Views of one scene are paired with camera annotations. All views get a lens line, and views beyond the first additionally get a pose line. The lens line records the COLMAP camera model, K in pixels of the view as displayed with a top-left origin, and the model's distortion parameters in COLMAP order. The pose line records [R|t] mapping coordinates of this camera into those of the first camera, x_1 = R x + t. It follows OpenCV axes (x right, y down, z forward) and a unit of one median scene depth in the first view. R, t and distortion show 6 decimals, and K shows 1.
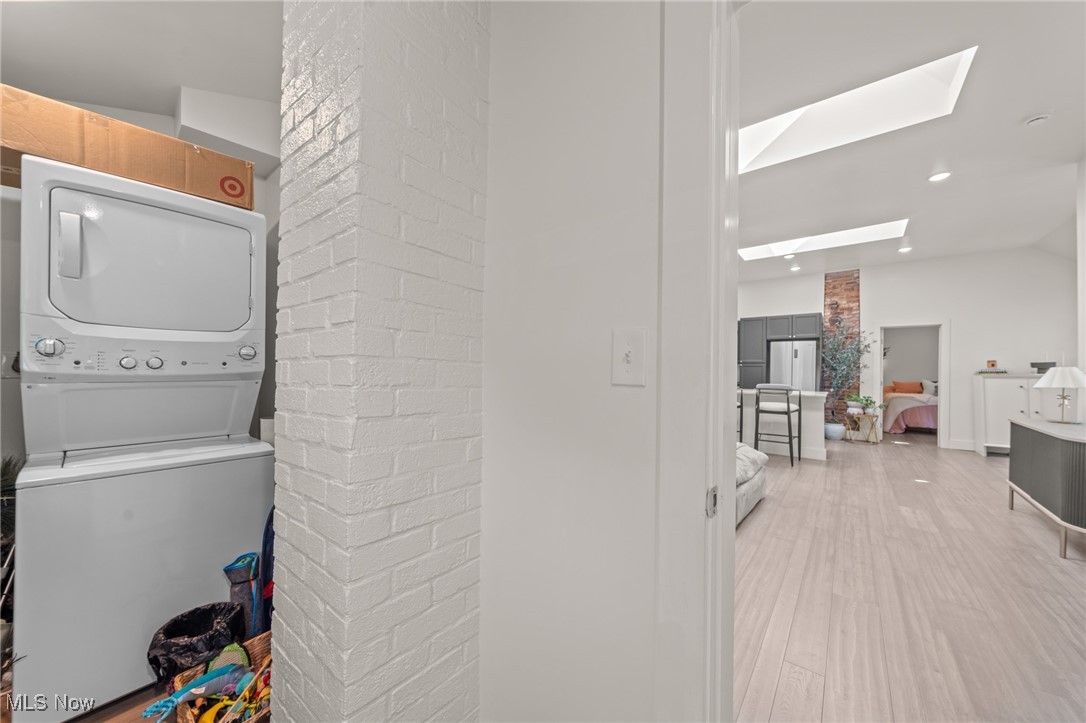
lens RADIAL K [[389.8, 0, 543.5], [0, 389.8, 369.6], [0, 0, 1]] dist [0.009936, 0.000193]
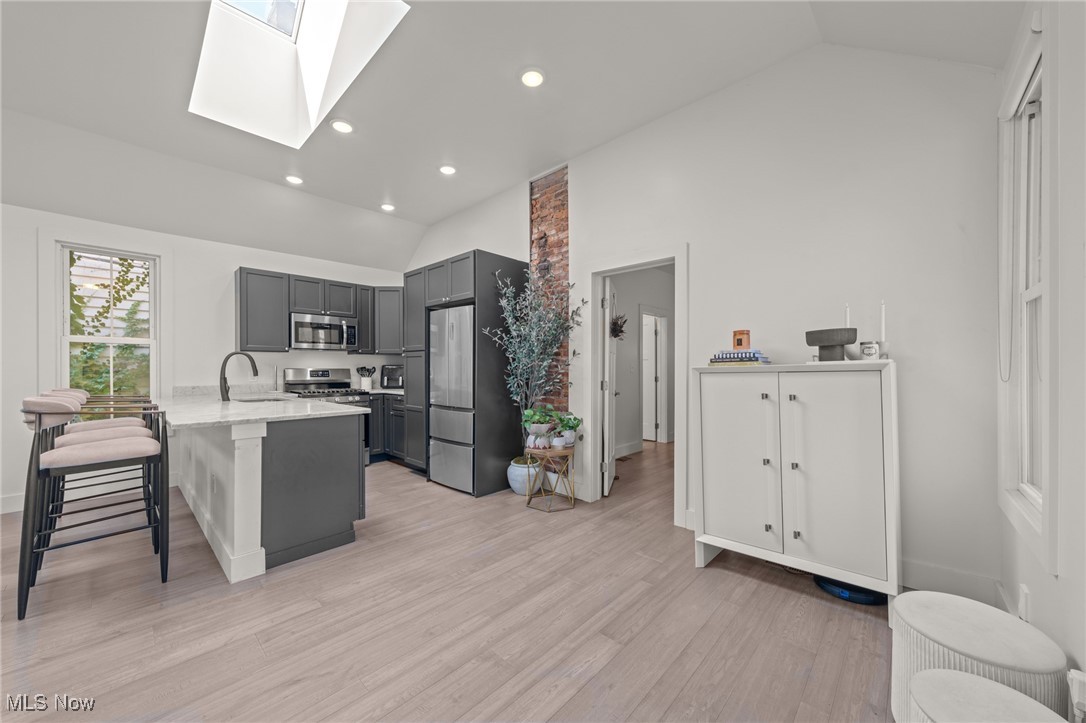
lens RADIAL K [[397.2, 0, 537.6], [0, 397.2, 370.5], [0, 0, 1]] dist [-0.000648, -0.000051]
pose [[0.995050, -0.012669, -0.098560, 0.825908], [0.013524, 0.999876, 0.008010, 0.010353], [0.098446, -0.009303, 0.995099, 0.481158]]
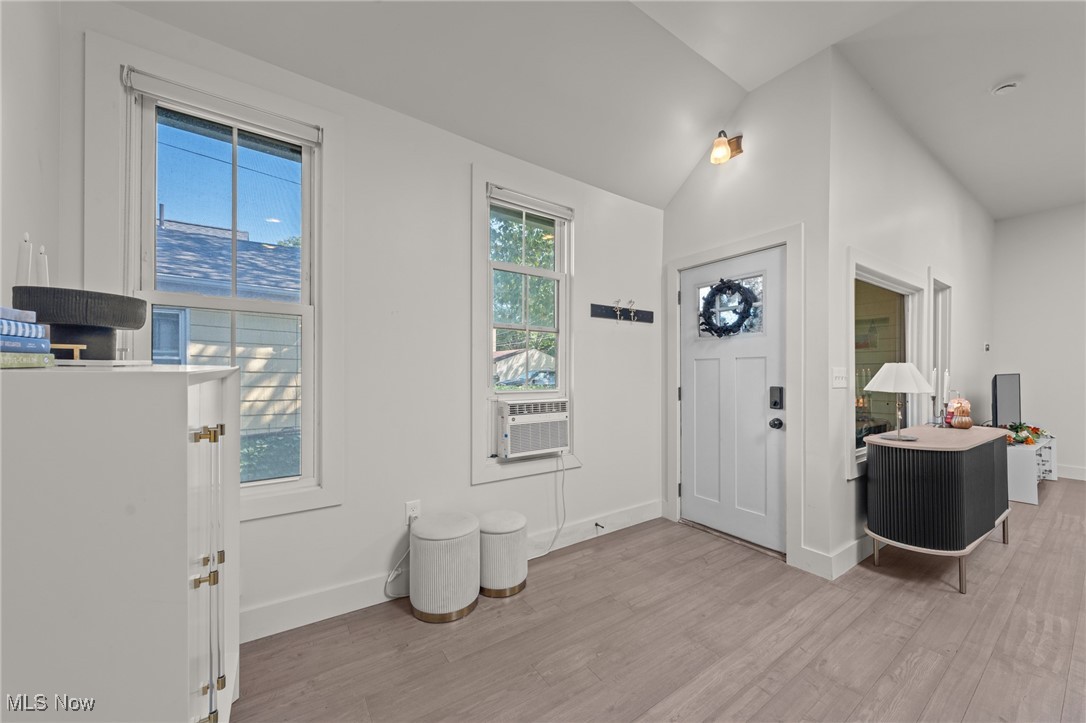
lens RADIAL K [[390.1, 0, 543.2], [0, 390.1, 372.0], [0, 0, 1]] dist [-0.001631, 0.000032]
pose [[-0.951951, -0.013935, 0.305934, 0.816682], [-0.015403, 0.999879, -0.002385, 0.011266], [-0.305864, -0.006983, -0.952050, 0.894018]]
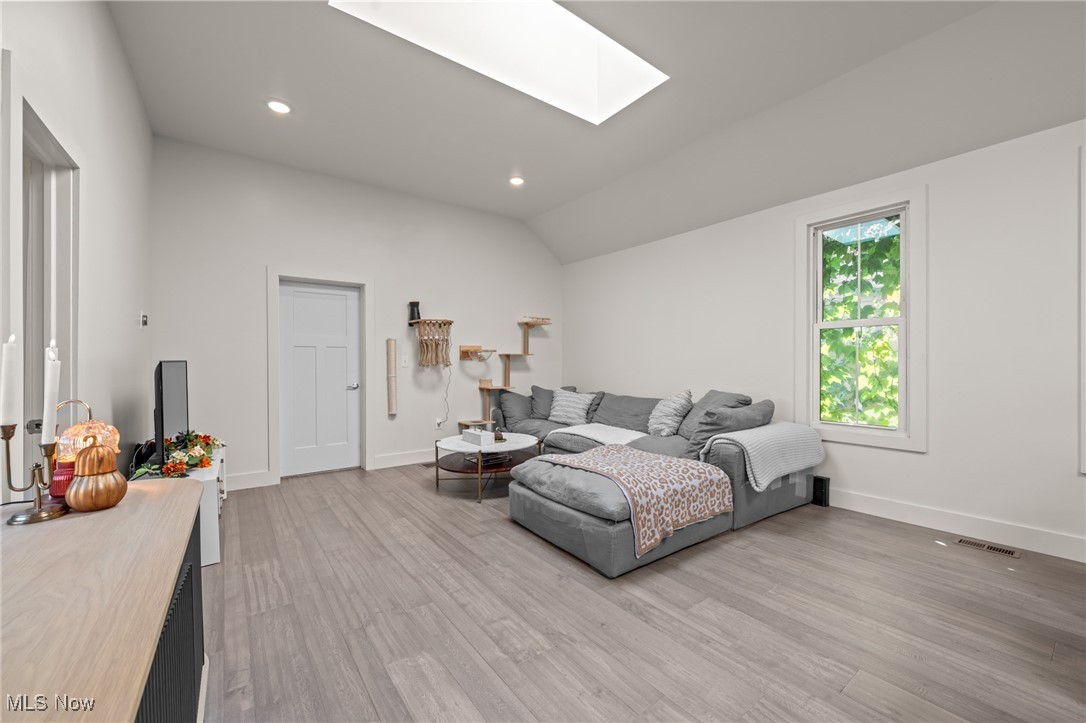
lens RADIAL K [[427.8, 0, 537.7], [0, 427.8, 363.8], [0, 0, 1]] dist [0.000256, 0.000051]
pose [[-0.274078, -0.009848, -0.961657, 0.629710], [0.006316, 0.999908, -0.012040, 0.012257], [0.961687, -0.009374, -0.273991, 0.569137]]
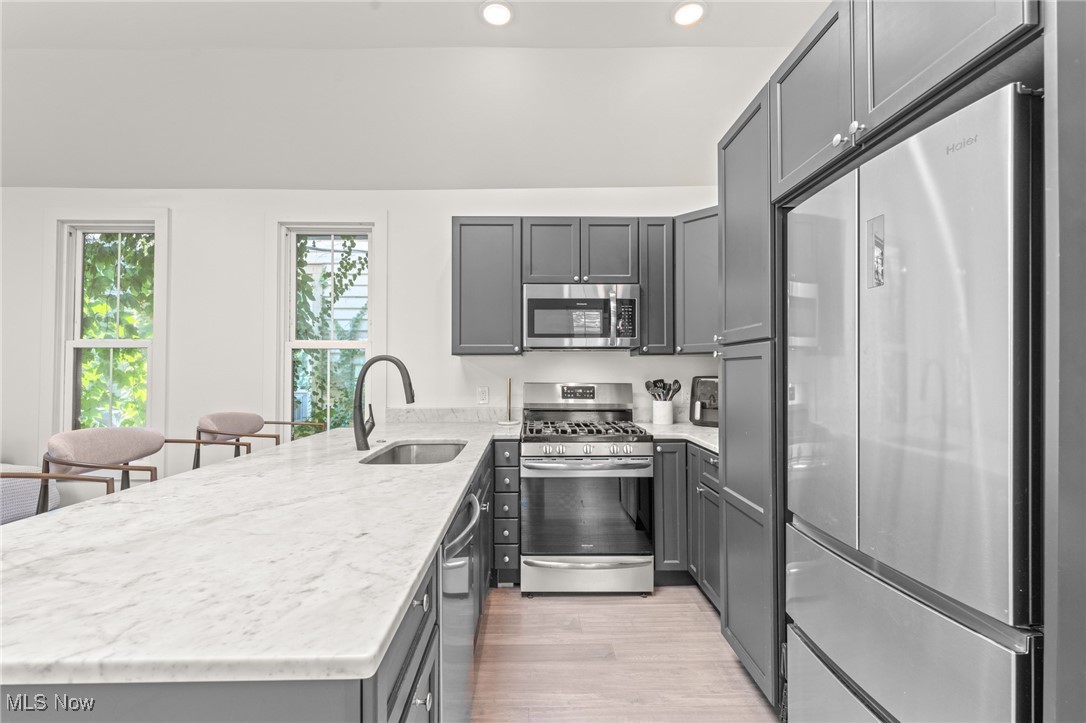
lens RADIAL K [[469.7, 0, 539.3], [0, 469.7, 368.3], [0, 0, 1]] dist [0.001383, 0.000061]
pose [[0.622046, -0.018413, -0.782764, 0.707662], [0.010504, 0.999830, -0.015171, -0.000429], [0.782910, 0.001215, 0.622134, 0.828083]]
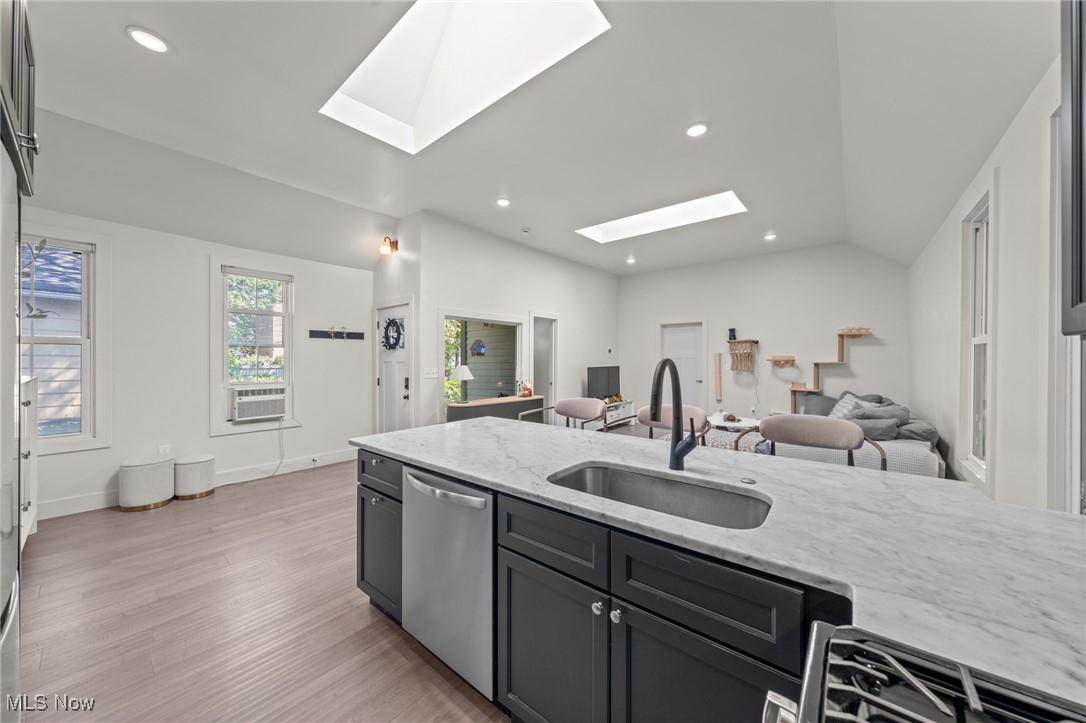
lens RADIAL K [[372.9, 0, 534.6], [0, 372.9, 358.7], [0, 0, 1]] dist [-0.001260, -0.000105]
pose [[-0.999279, -0.011088, 0.036304, 0.470768], [-0.011352, 0.999910, -0.007080, -0.010921], [-0.036222, -0.007487, -0.999316, 1.136600]]
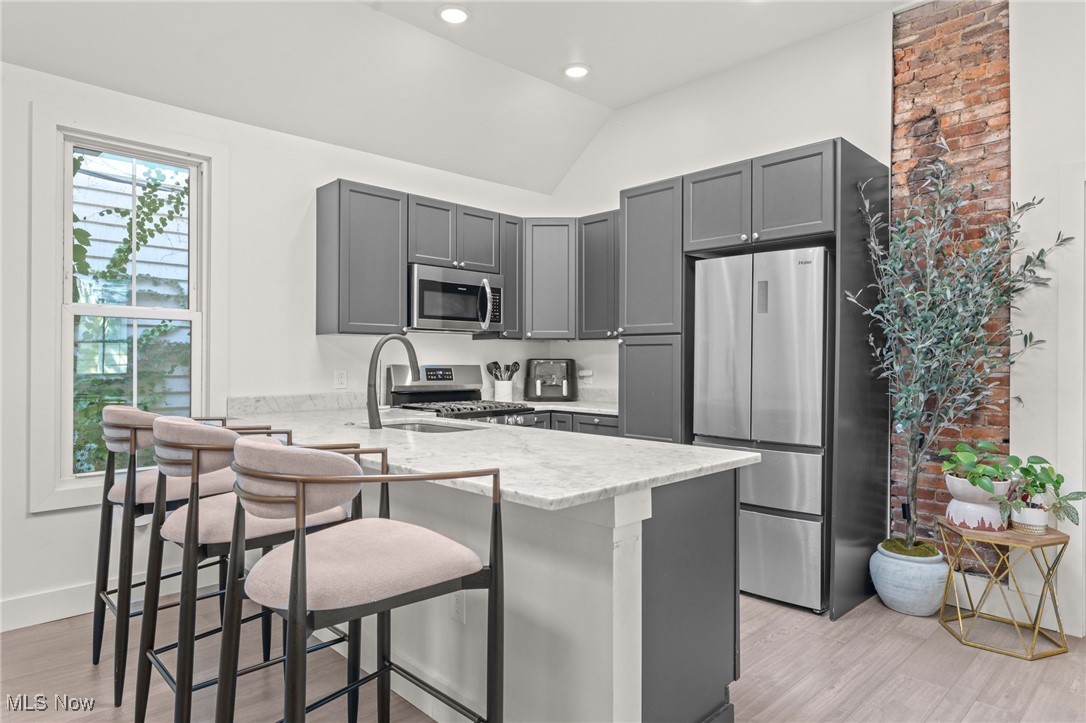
lens RADIAL K [[636.8, 0, 543.0], [0, 636.8, 361.5], [0, 0, 1]] dist [0.005726, 0.000830]
pose [[0.990469, -0.007418, -0.137539, 0.560122], [0.007911, 0.999964, 0.003035, 0.002964], [0.137512, -0.004094, 0.990492, 0.536760]]
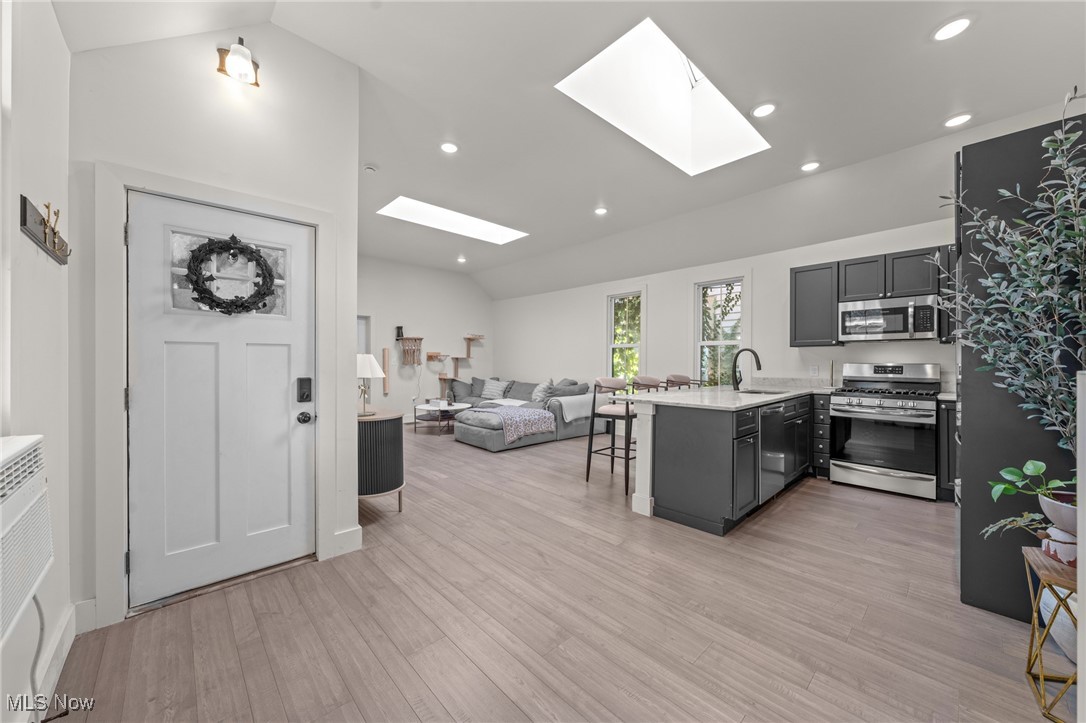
lens RADIAL K [[397.1, 0, 538.4], [0, 397.1, 362.2], [0, 0, 1]] dist [-0.000802, -0.000077]
pose [[-0.162541, -0.010095, -0.986650, 1.022618], [0.000878, 0.999946, -0.010376, 0.011102], [0.986701, -0.002552, -0.162523, 0.735295]]
